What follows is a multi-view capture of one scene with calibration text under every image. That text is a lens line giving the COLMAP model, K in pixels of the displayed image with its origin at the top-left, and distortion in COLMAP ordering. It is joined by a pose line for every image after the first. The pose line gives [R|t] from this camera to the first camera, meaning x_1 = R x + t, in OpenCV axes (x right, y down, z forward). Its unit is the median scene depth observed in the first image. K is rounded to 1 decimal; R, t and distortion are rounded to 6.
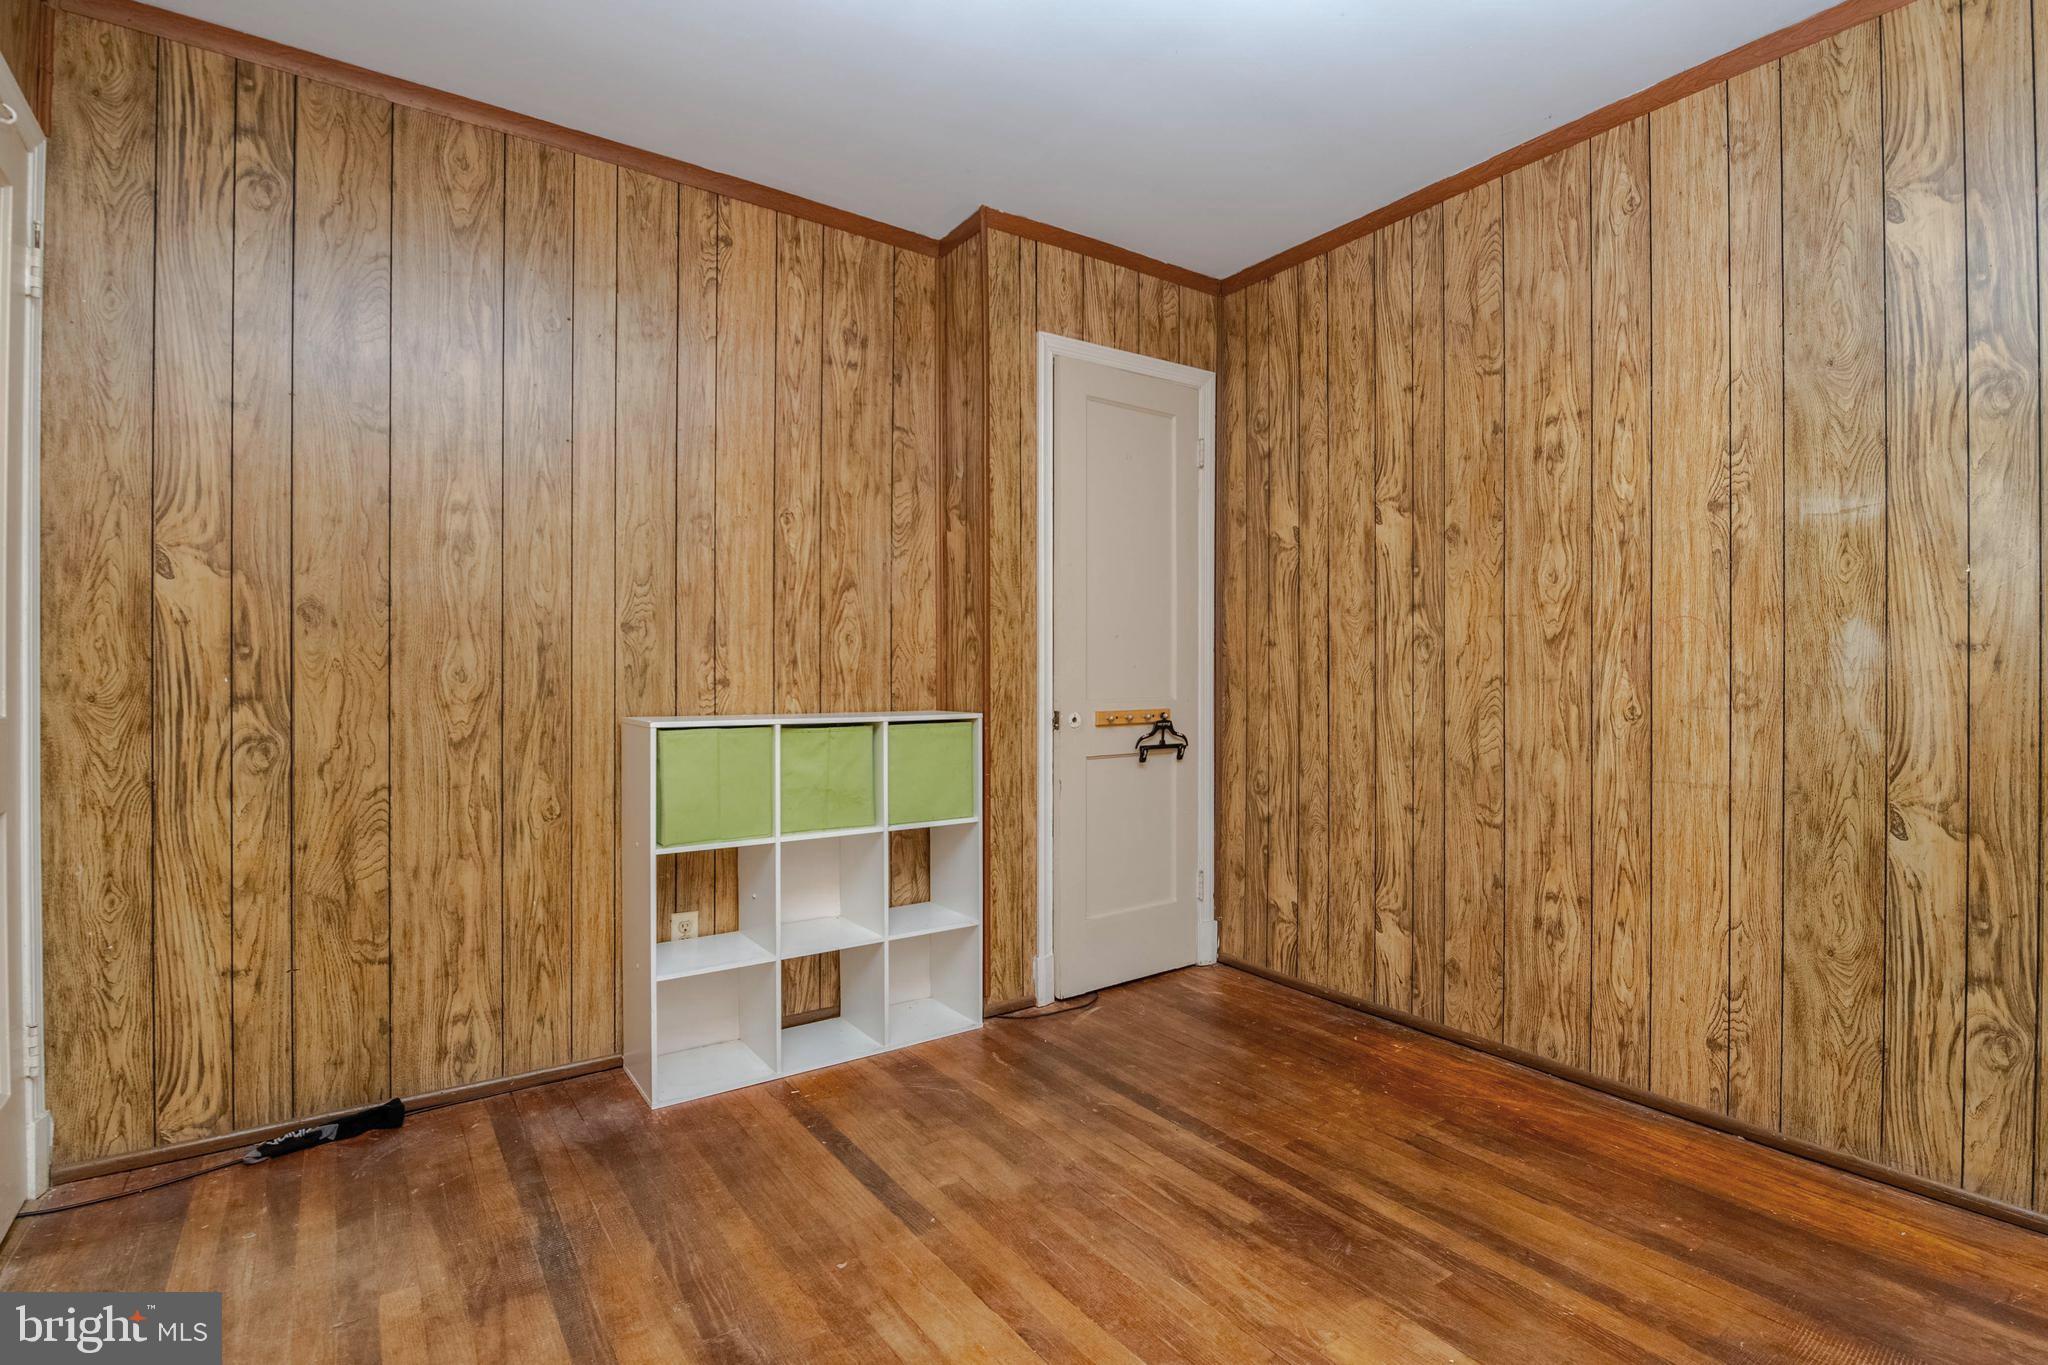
lens RADIAL K [[991.5, 0, 1053.5], [0, 991.5, 680.2], [0, 0, 1]] dist [-0.000709, -0.010001]
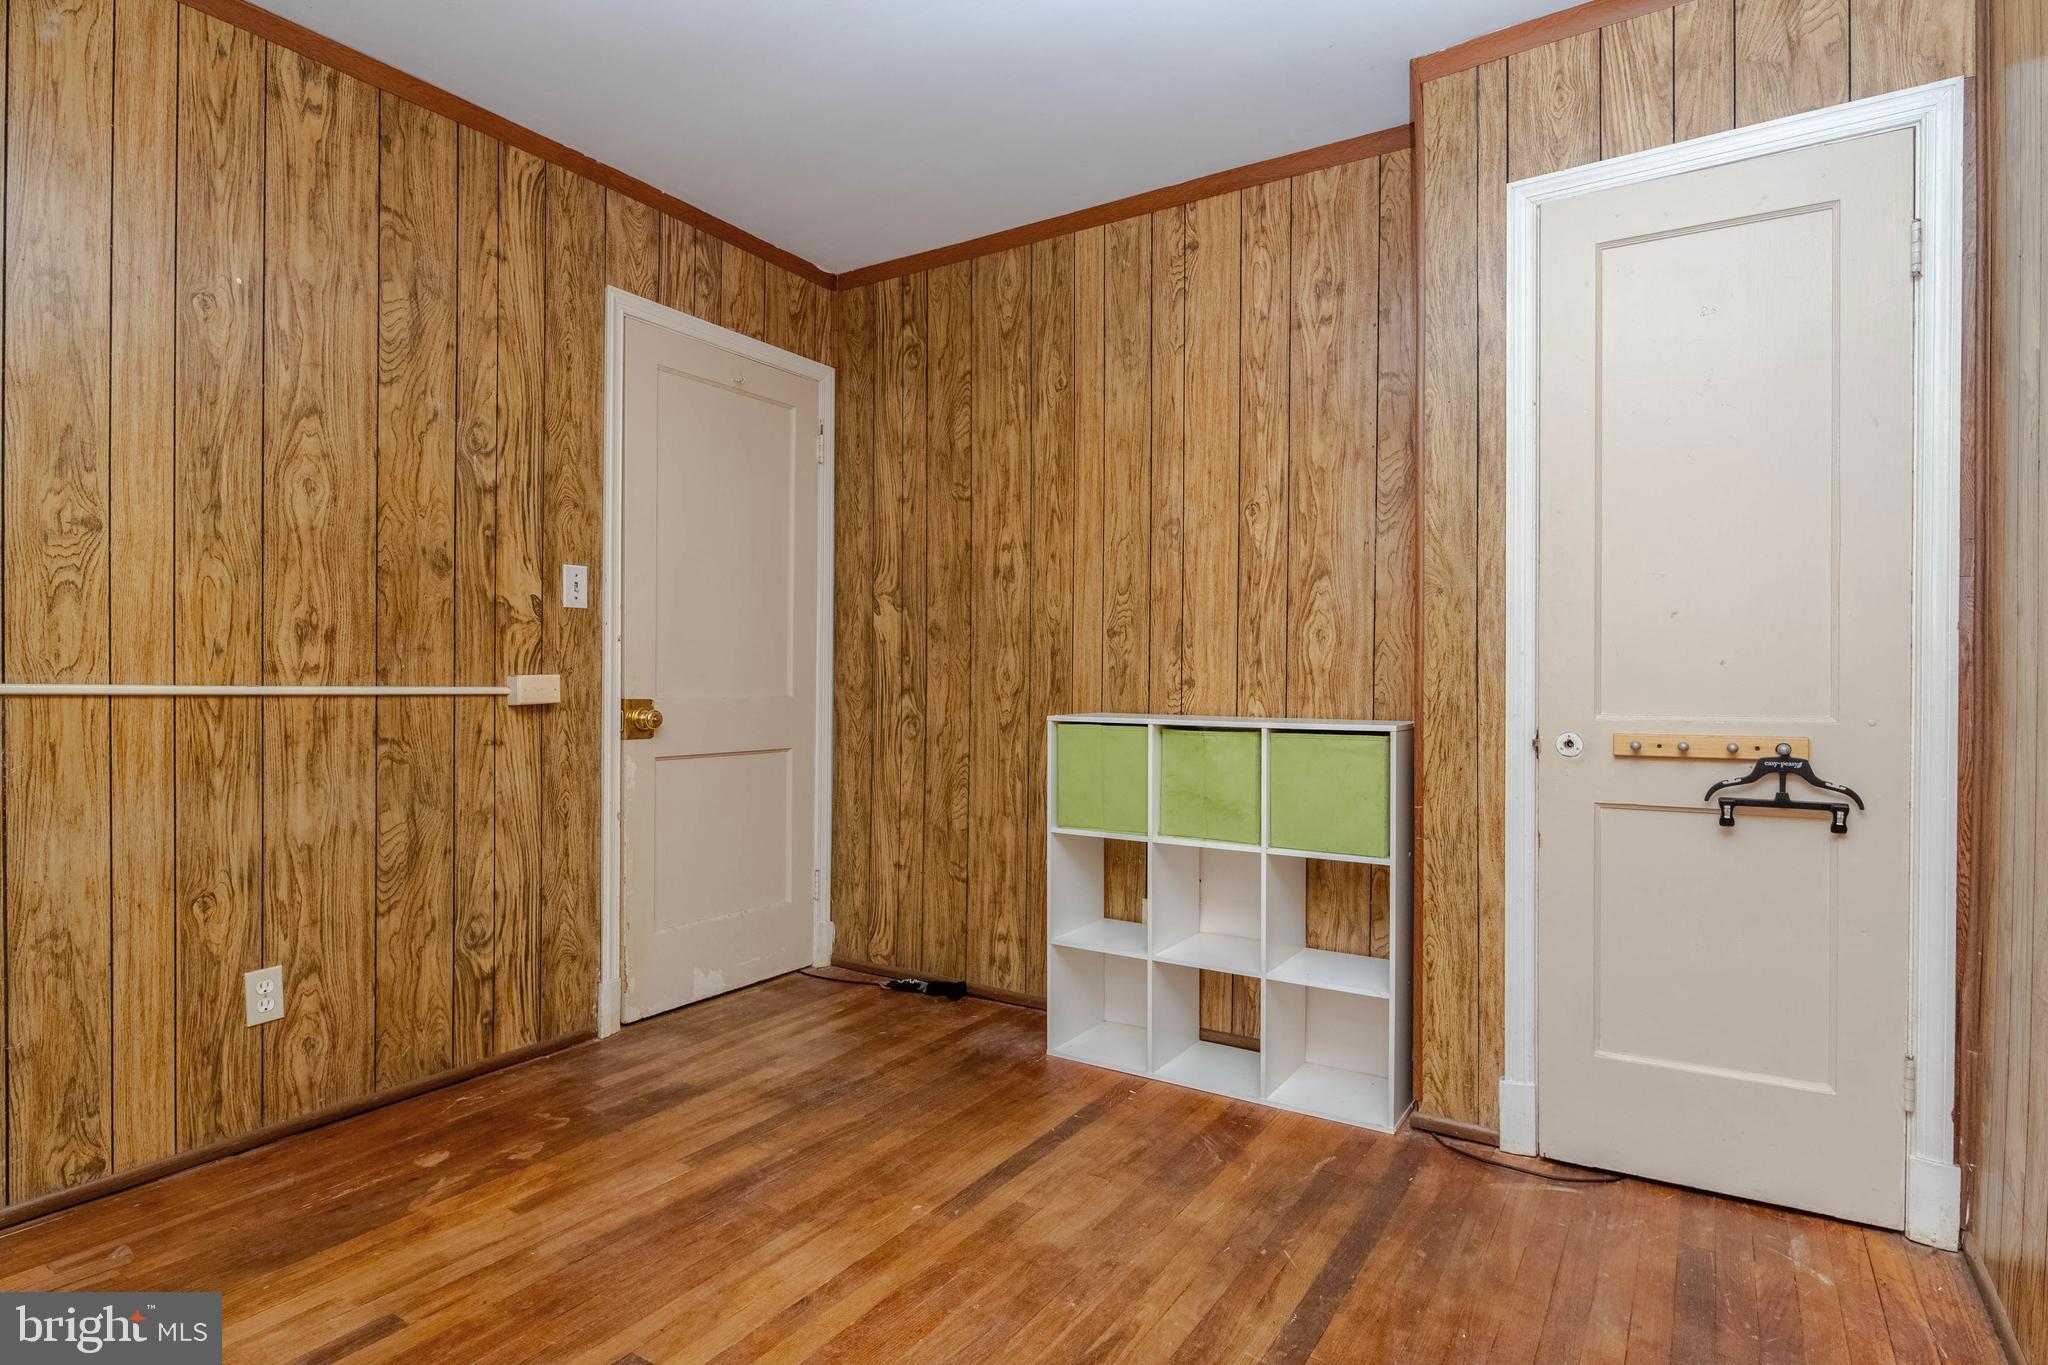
lens RADIAL K [[1051.1, 0, 1024.0], [0, 1051.1, 682.5], [0, 0, 1]] dist [0.001365, -0.007162]
pose [[0.354028, 0.006521, -0.935212, 0.622868], [-0.009030, 0.999953, 0.003554, -0.000386], [0.935191, 0.007186, 0.354071, 0.468725]]
